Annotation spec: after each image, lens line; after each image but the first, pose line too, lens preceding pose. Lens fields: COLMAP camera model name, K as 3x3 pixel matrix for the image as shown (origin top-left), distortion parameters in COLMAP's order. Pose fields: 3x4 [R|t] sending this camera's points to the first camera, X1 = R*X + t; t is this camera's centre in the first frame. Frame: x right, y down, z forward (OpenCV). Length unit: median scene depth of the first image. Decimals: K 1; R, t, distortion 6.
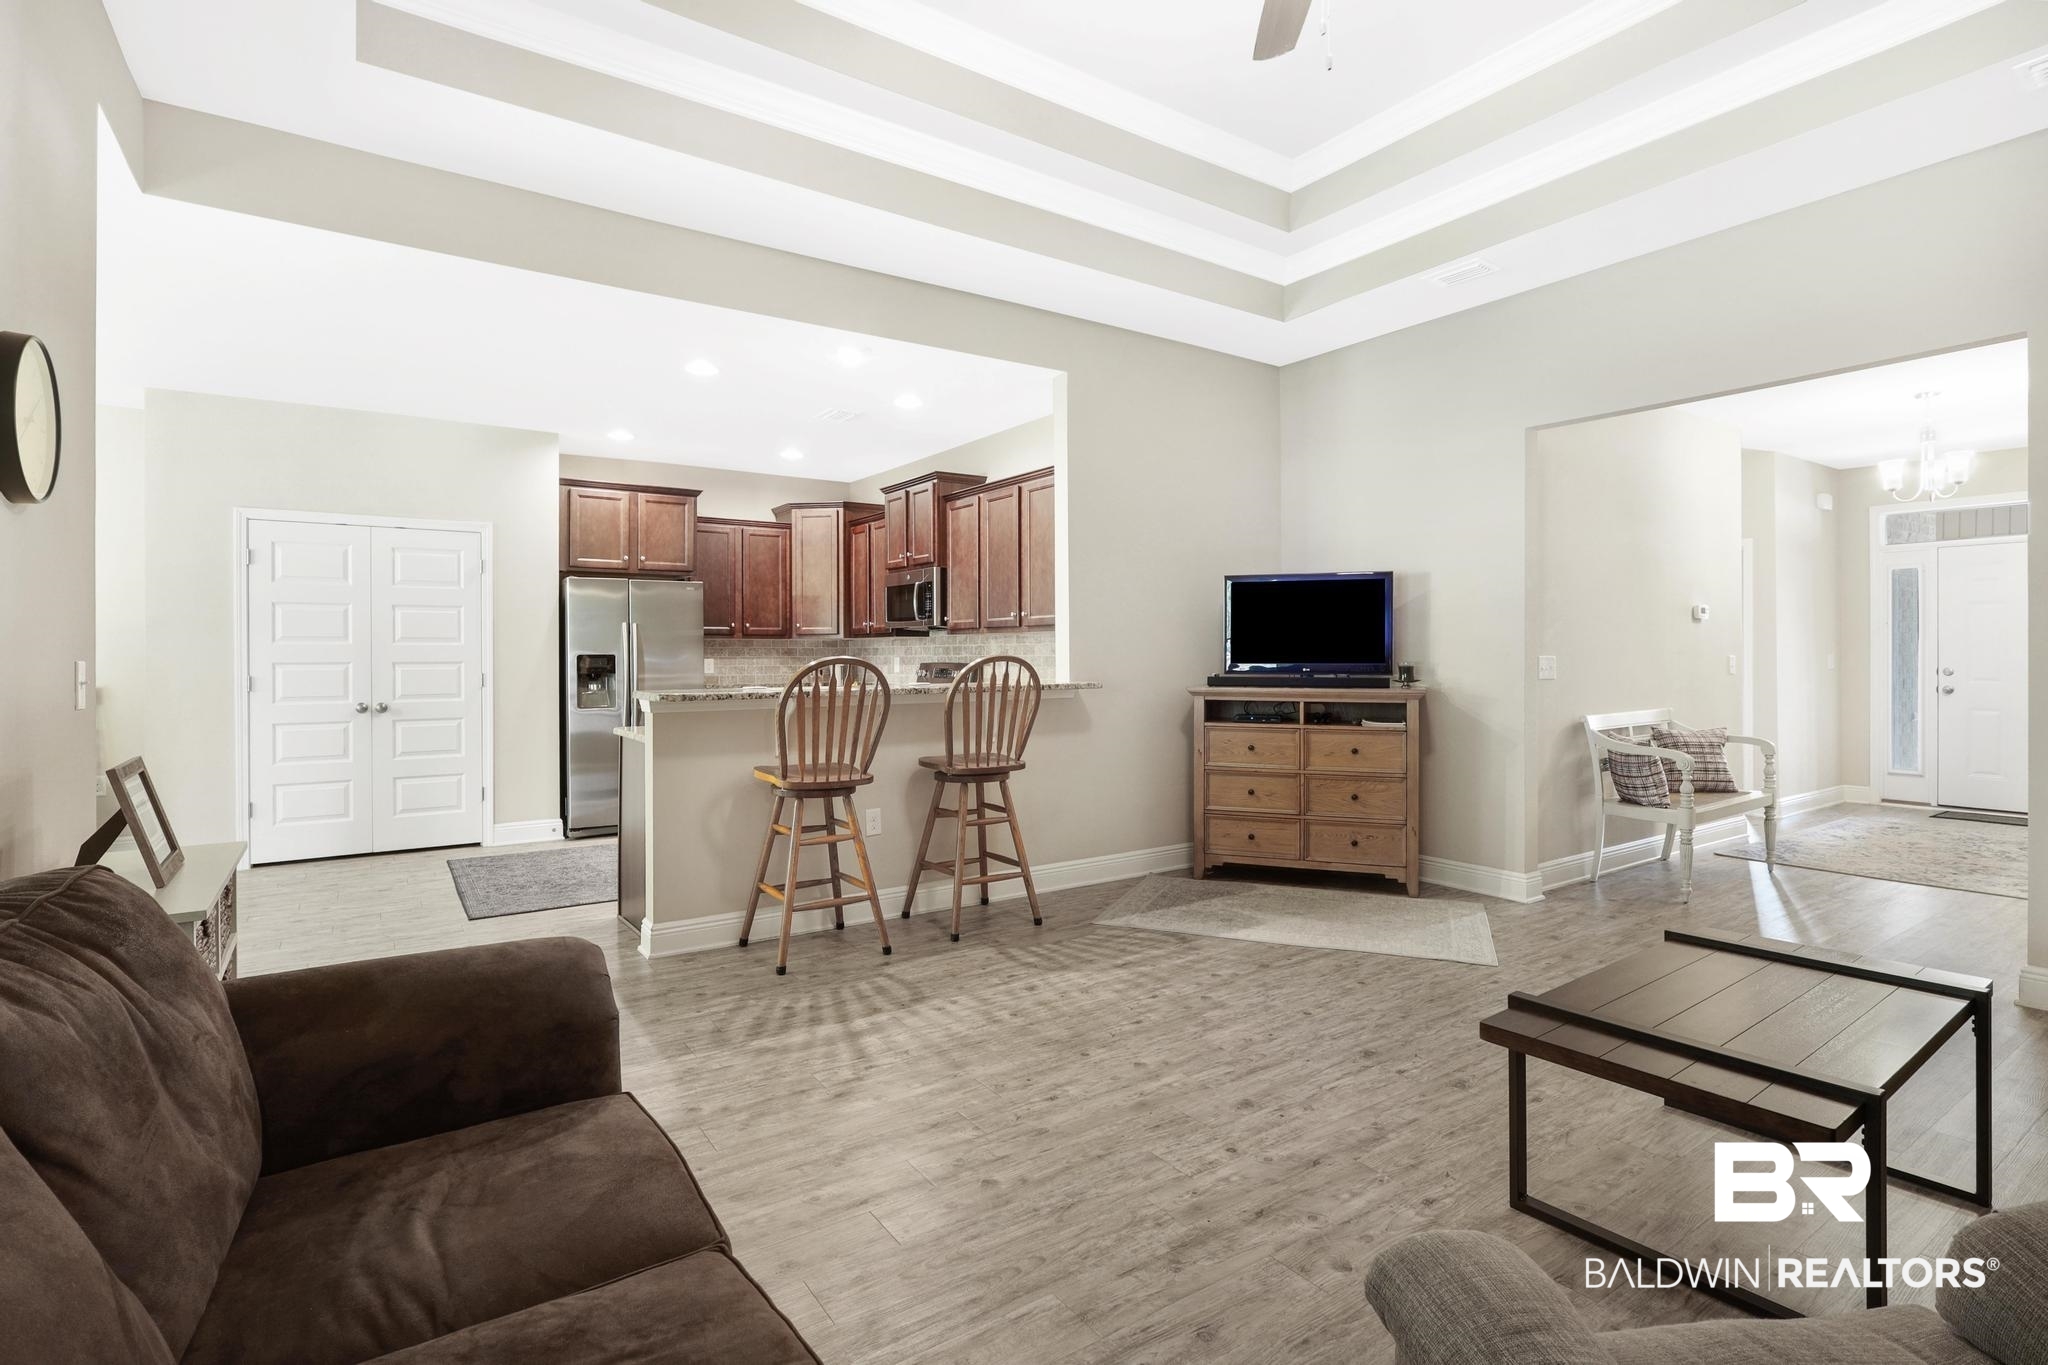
lens RADIAL K [[975.9, 0, 1015.3], [0, 975.9, 663.4], [0, 0, 1]] dist [-0.007472, -0.000376]
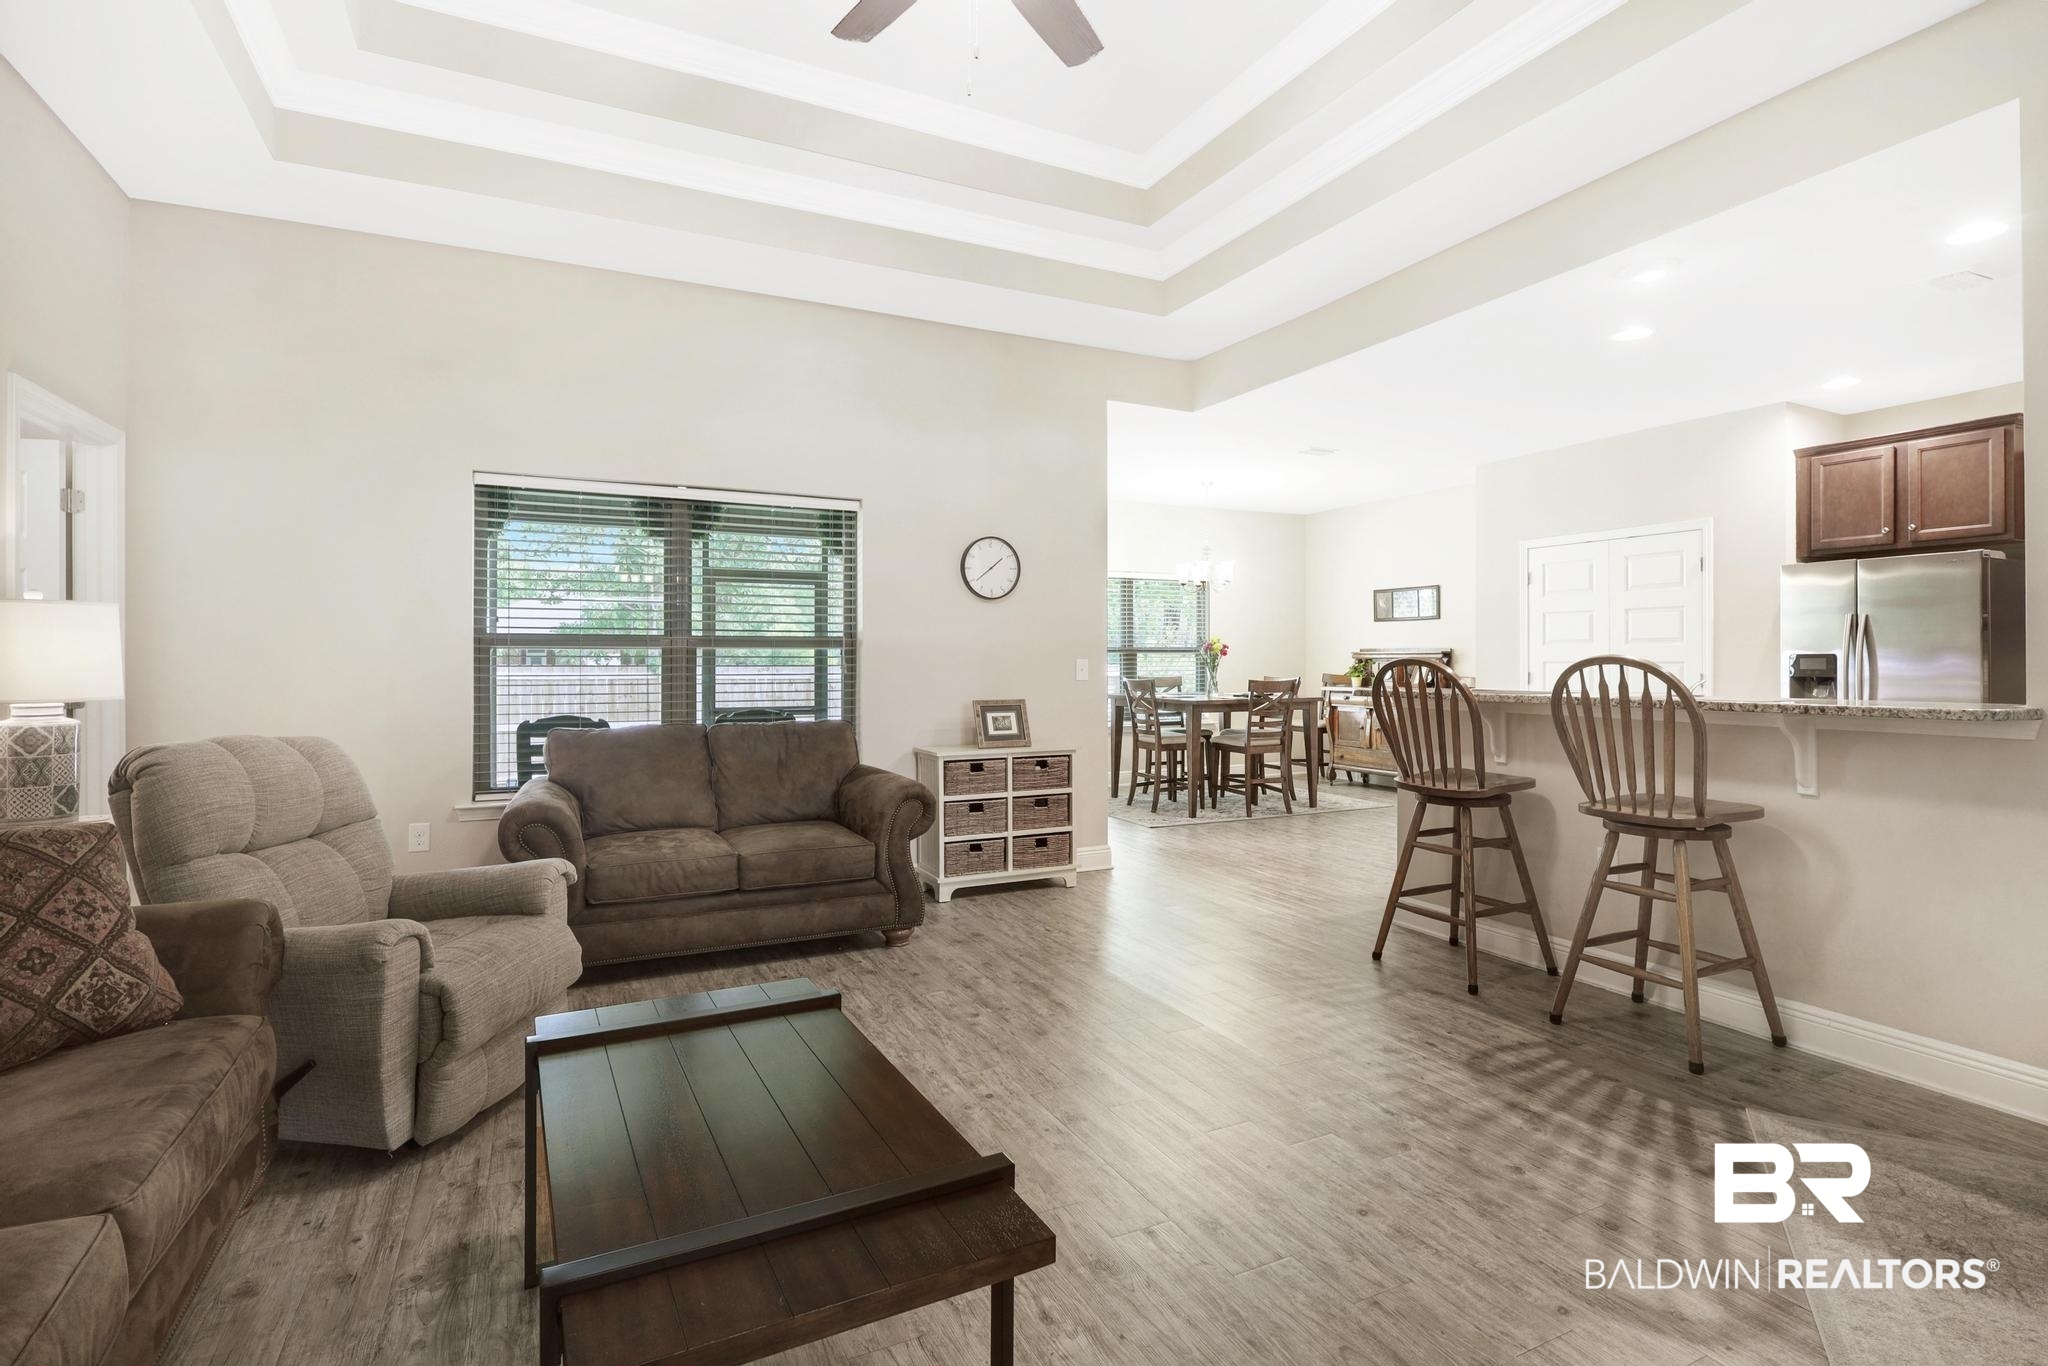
lens RADIAL K [[975.9, 0, 1015.3], [0, 975.9, 663.9], [0, 0, 1]] dist [-0.007472, -0.000376]
pose [[-0.142919, 0.007225, -0.989708, 0.744223], [-0.005147, 0.999954, 0.008043, -0.005520], [0.989721, 0.006244, -0.142875, 0.663782]]
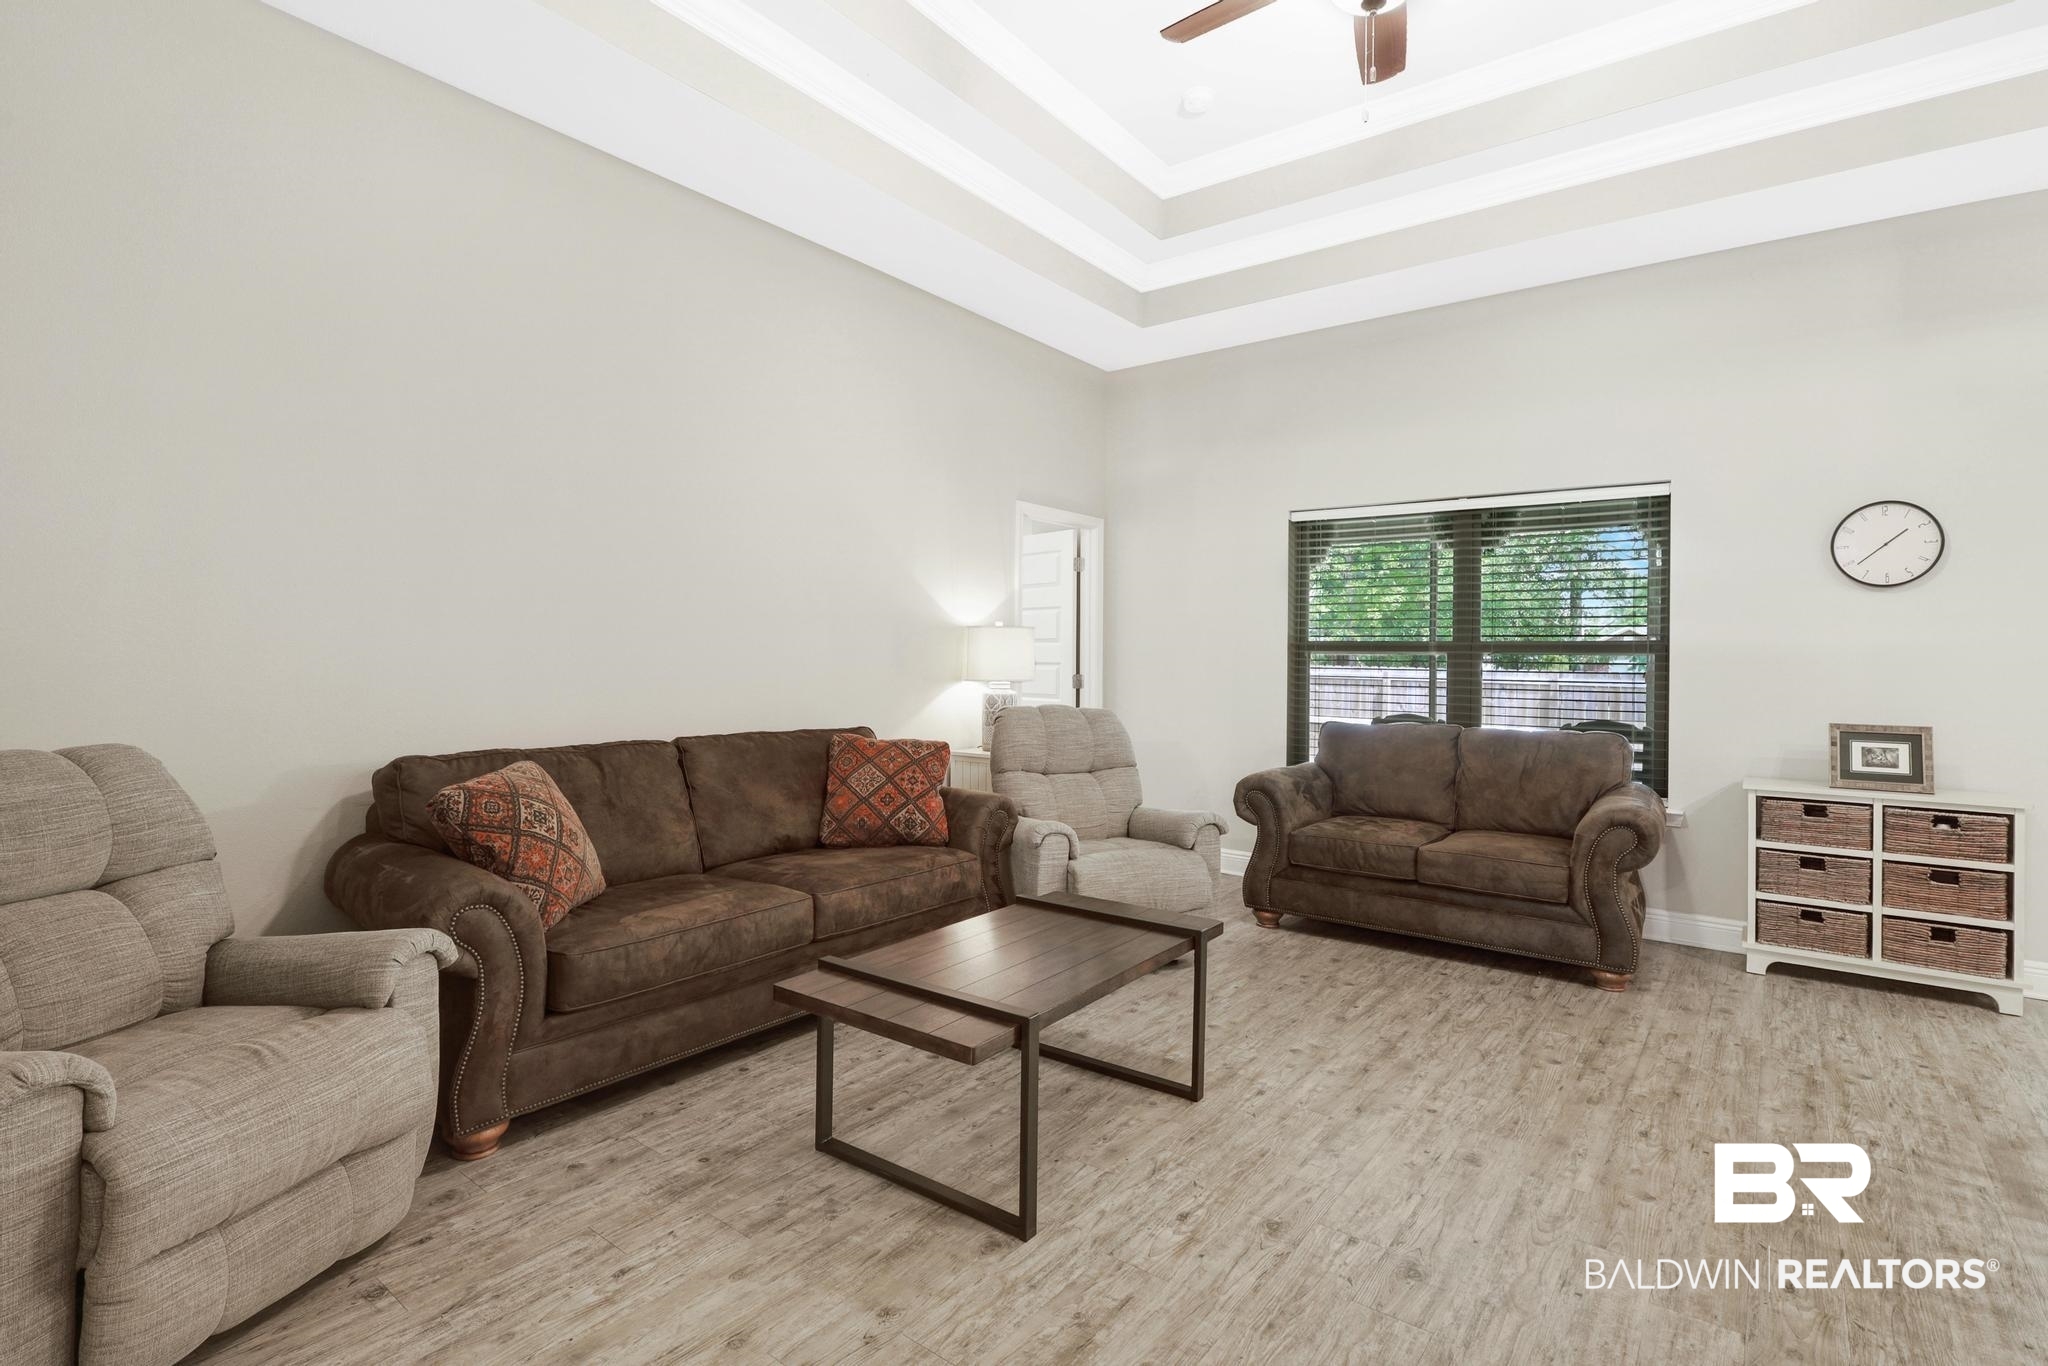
lens RADIAL K [[992.1, 0, 1024.5], [0, 992.1, 654.6], [0, 0, 1]] dist [-0.000061, 0.000261]
pose [[-0.946924, -0.010279, -0.321294, 0.573374], [-0.012058, 0.999921, 0.003549, -0.008726], [0.321232, 0.007234, -0.946973, 1.068891]]
